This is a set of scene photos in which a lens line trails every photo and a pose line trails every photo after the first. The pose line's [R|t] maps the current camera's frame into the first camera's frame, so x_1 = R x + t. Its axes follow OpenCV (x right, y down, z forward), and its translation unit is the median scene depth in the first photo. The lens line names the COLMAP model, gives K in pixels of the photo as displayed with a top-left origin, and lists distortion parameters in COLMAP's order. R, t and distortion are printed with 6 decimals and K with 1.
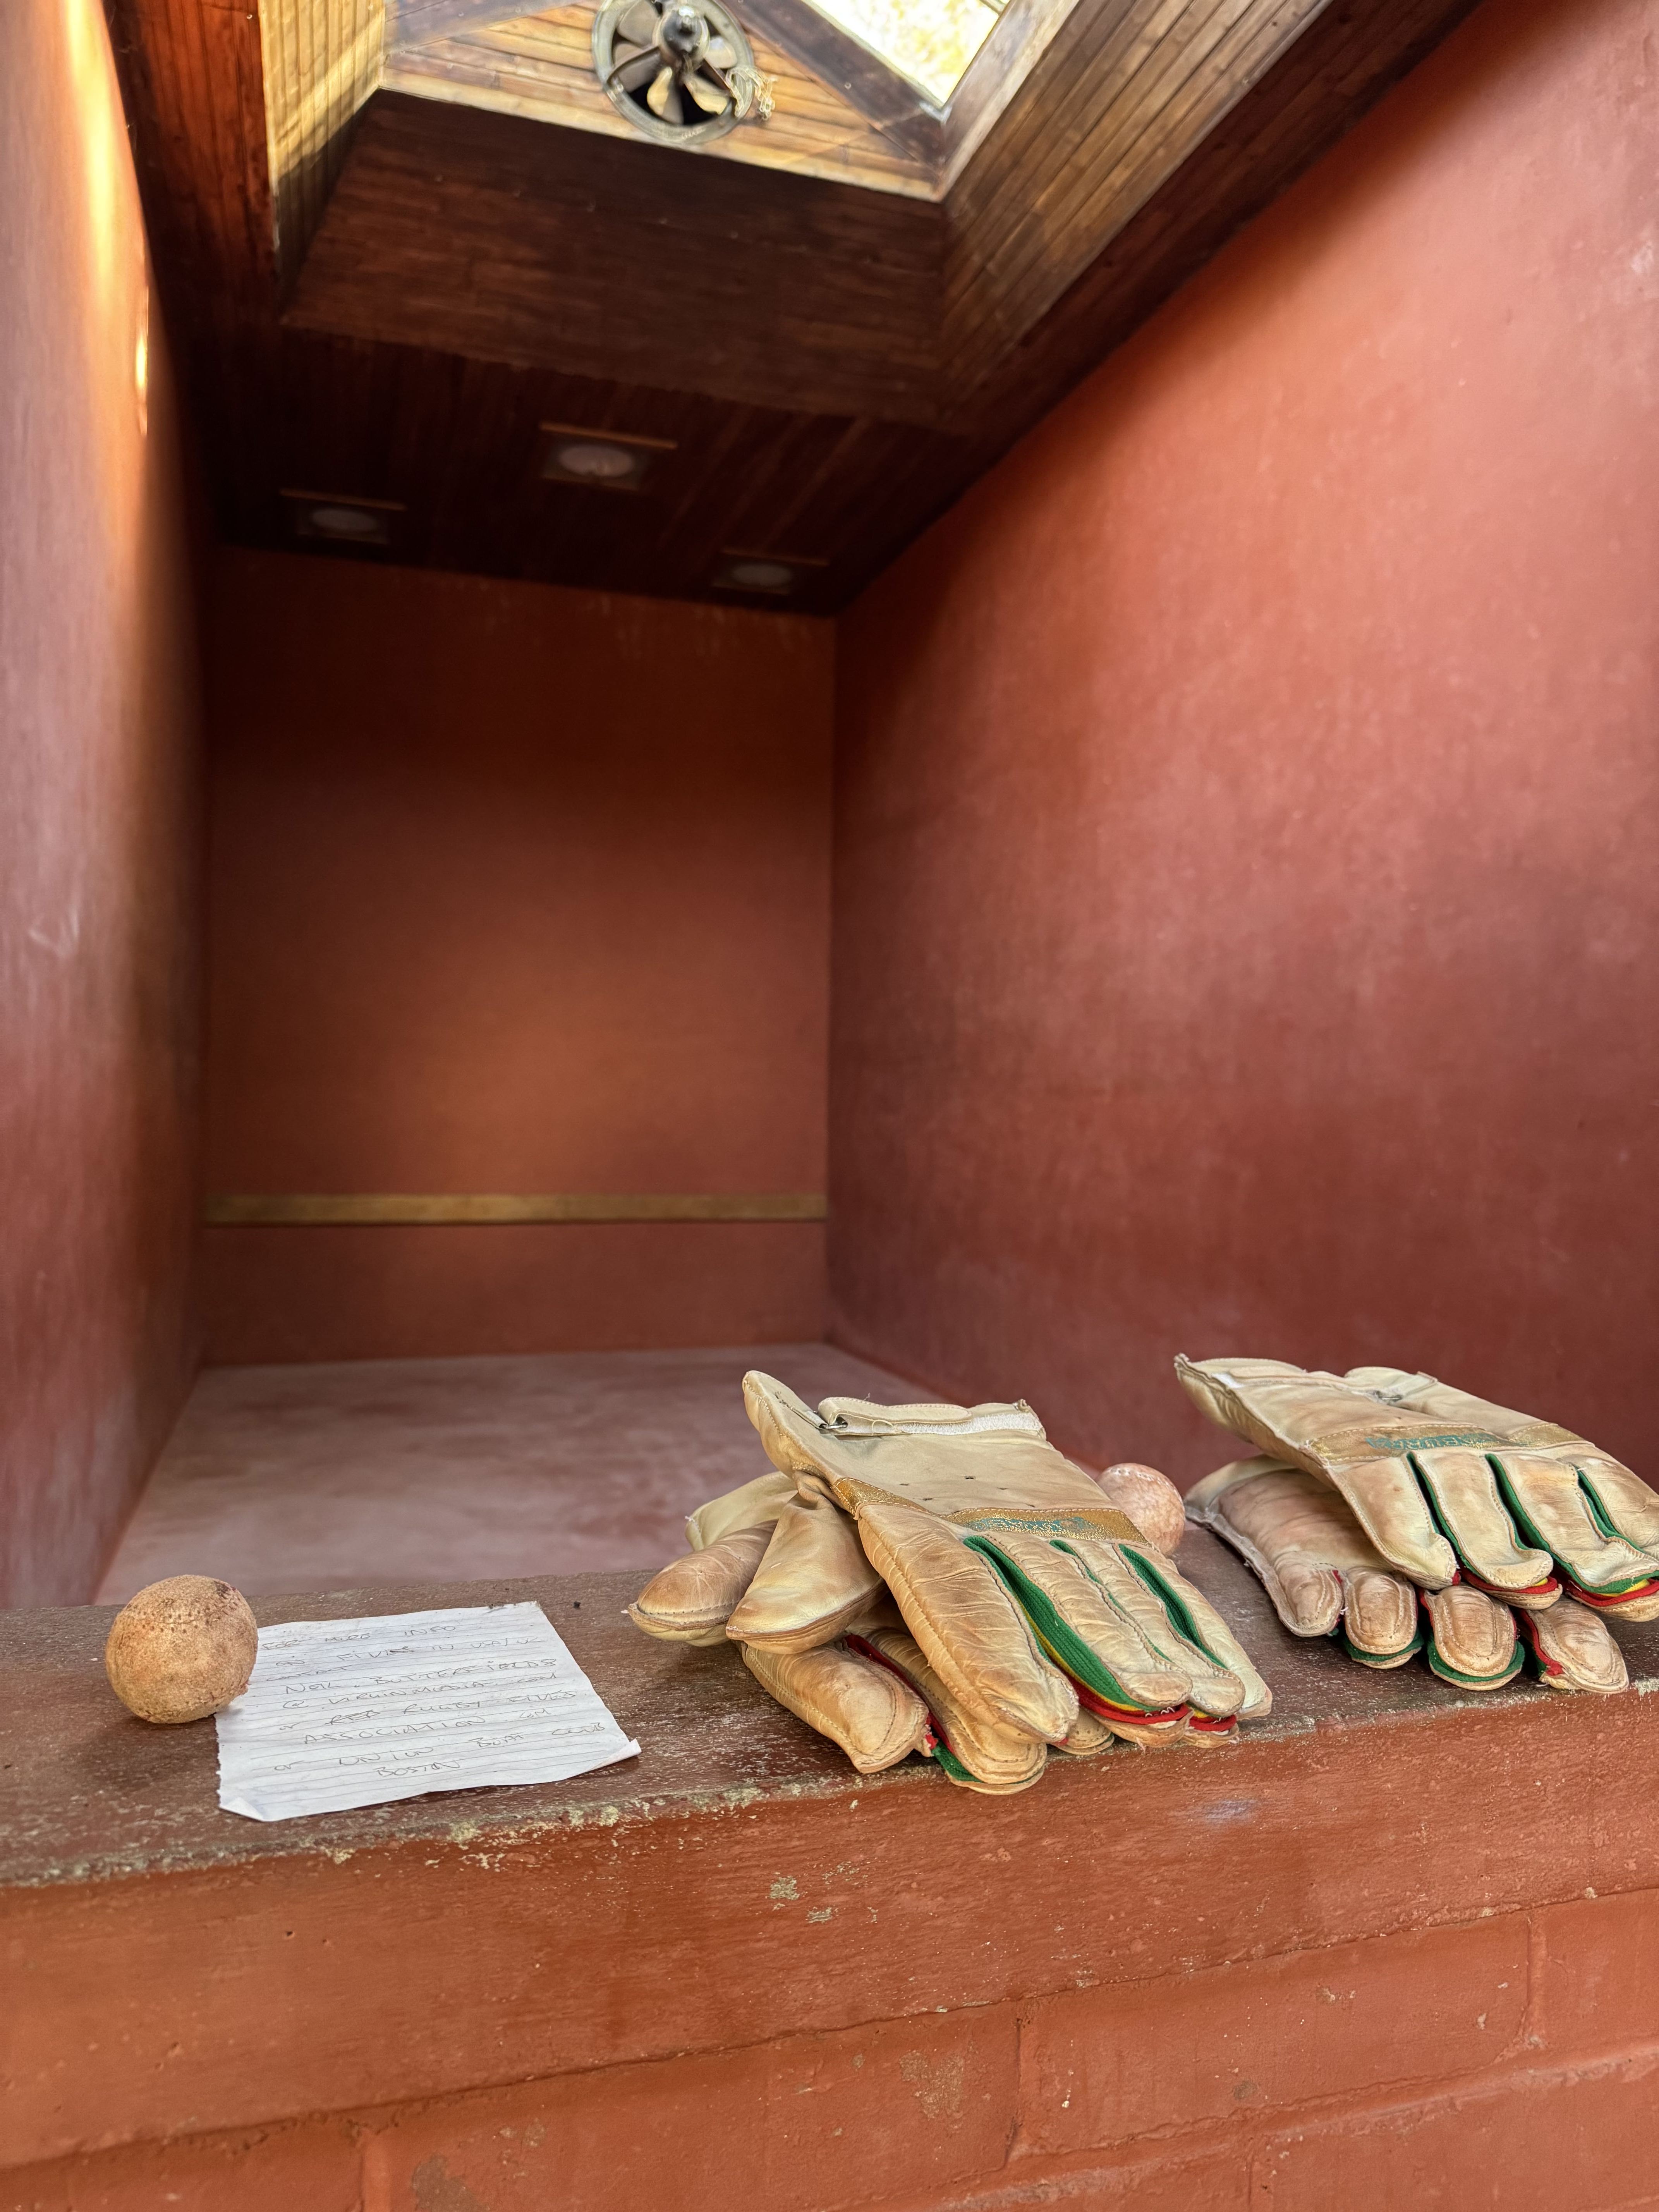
lens RADIAL K [[1597.2, 0, 829.5], [0, 1597.2, 1106.0], [0, 0, 1]] dist [0.148705, -0.211118]
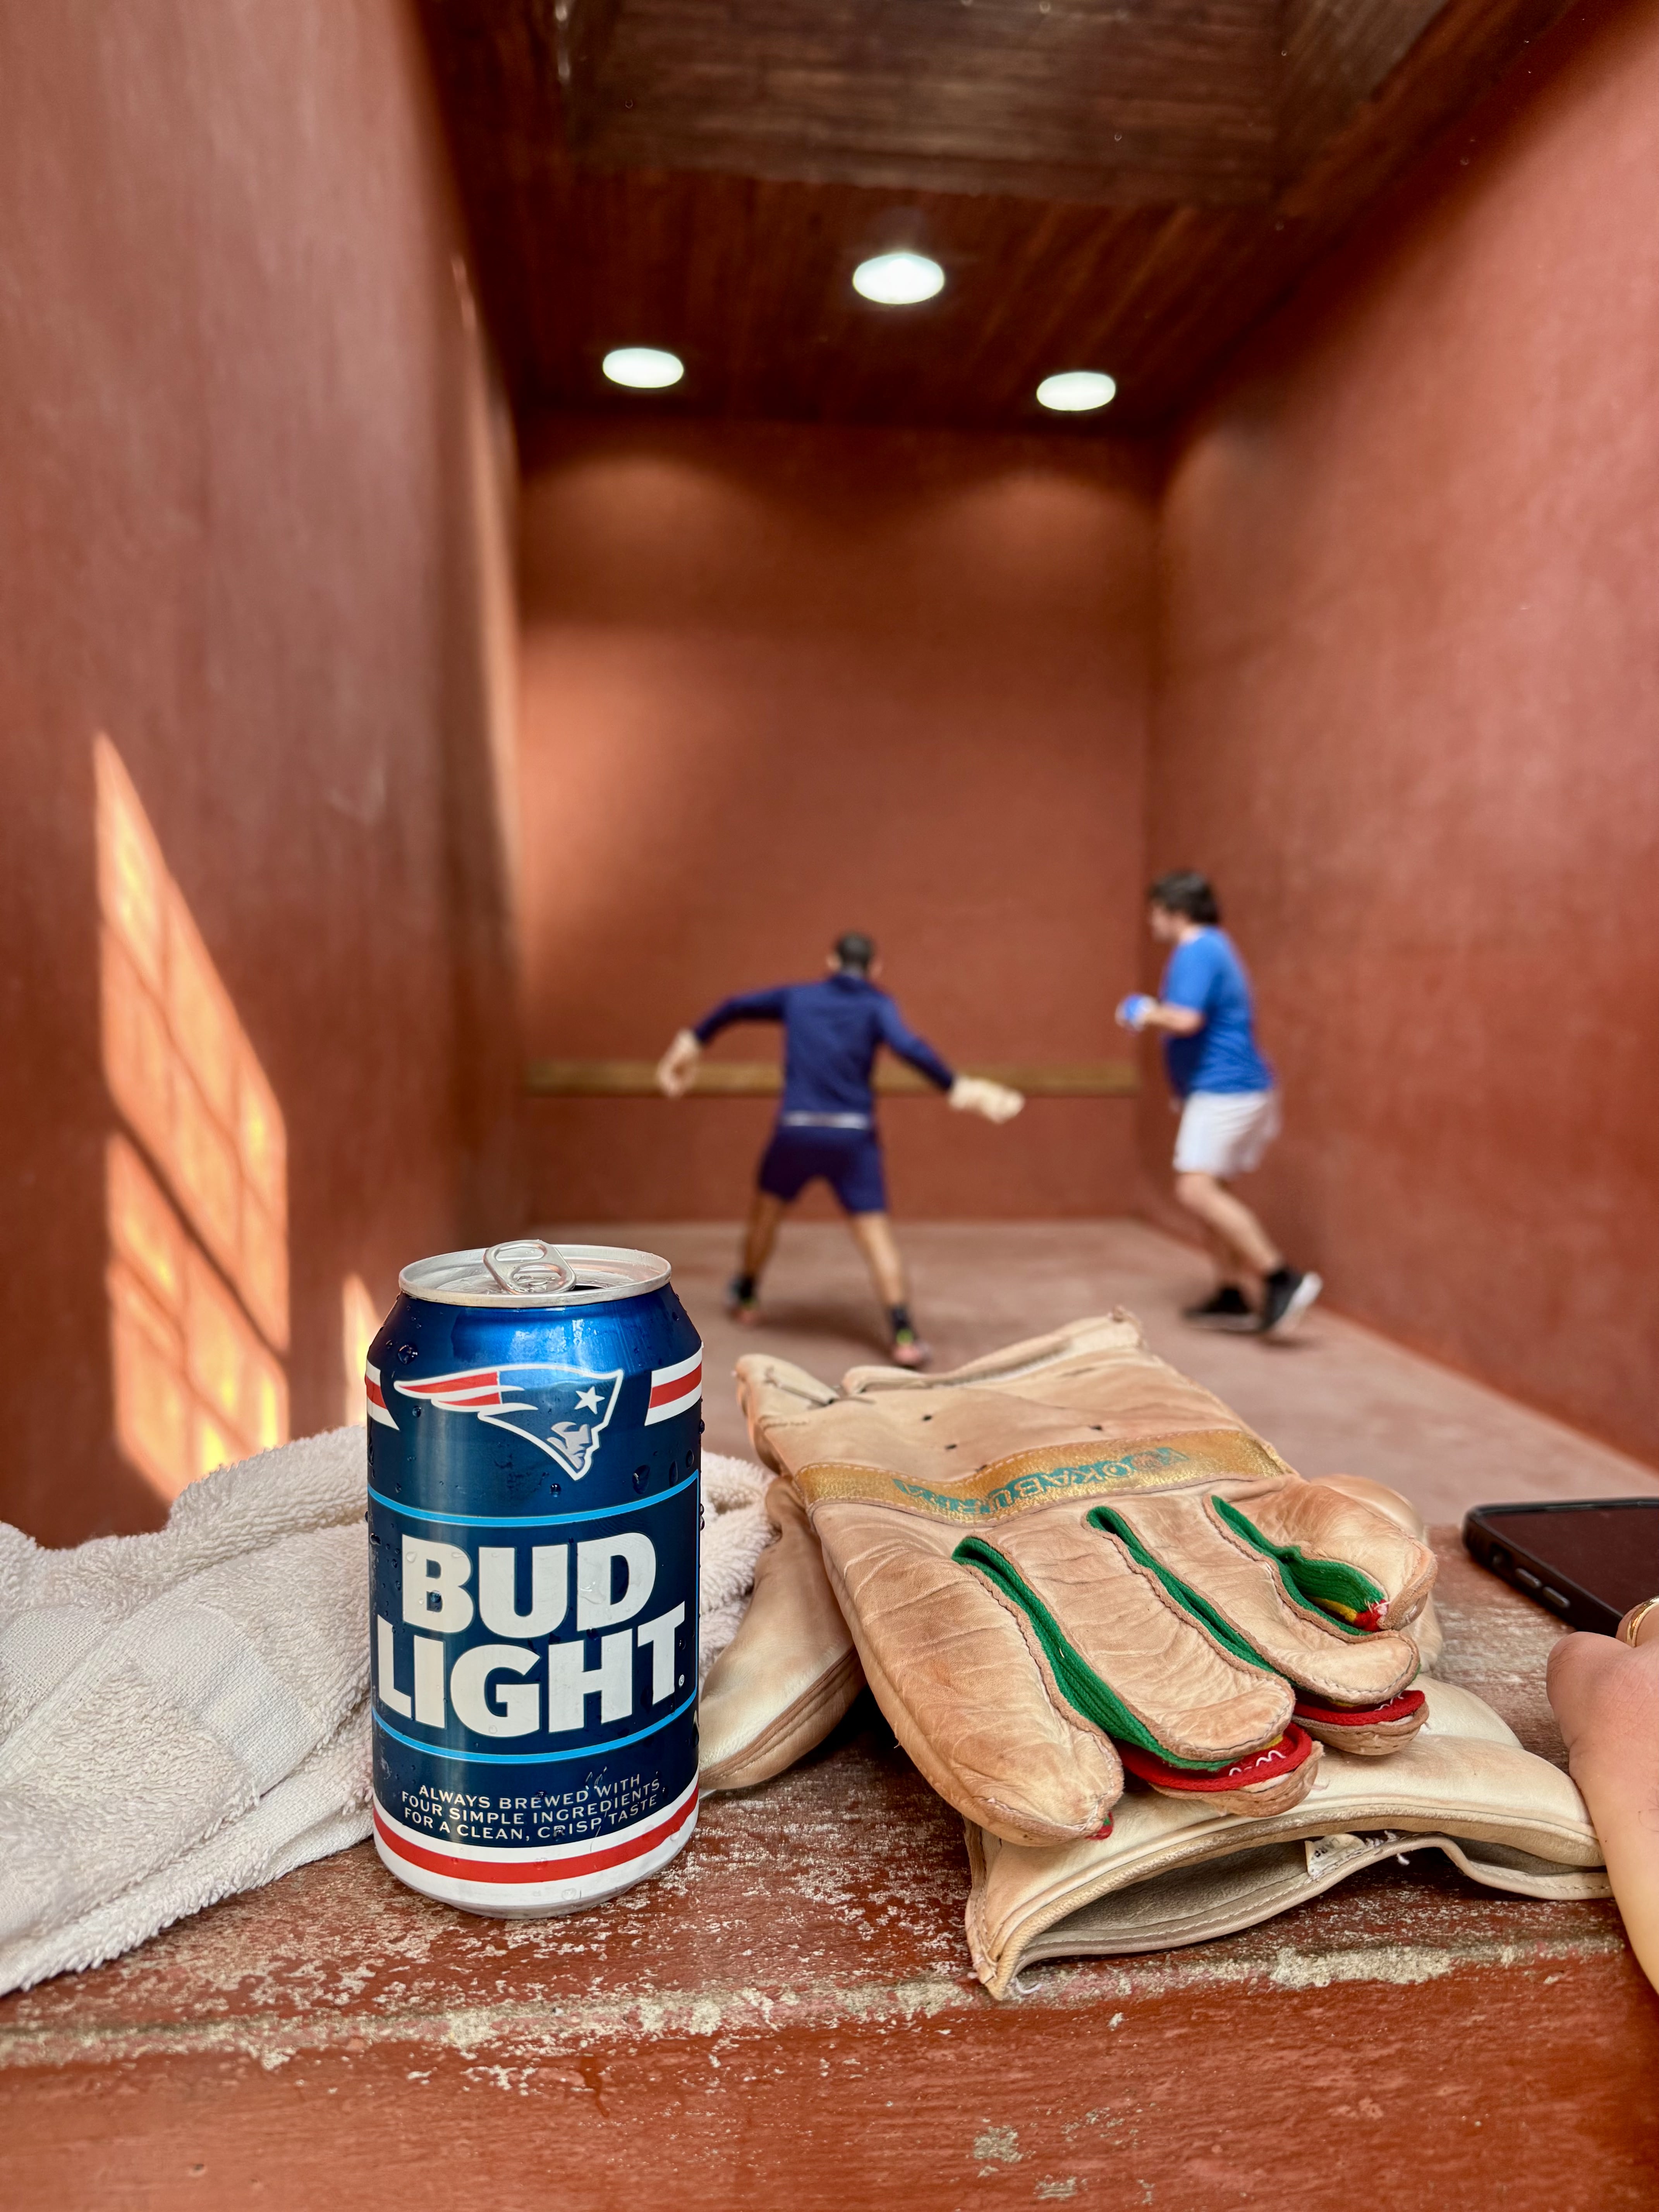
lens RADIAL K [[1642.3, 0, 829.5], [0, 1642.3, 1106.0], [0, 0, 1]] dist [-0.000480, -0.008096]
pose [[0.982029, 0.008972, -0.188518, 0.022140], [0.005913, 0.996916, 0.078248, 0.043522], [0.188639, -0.077957, 0.978947, 0.409077]]
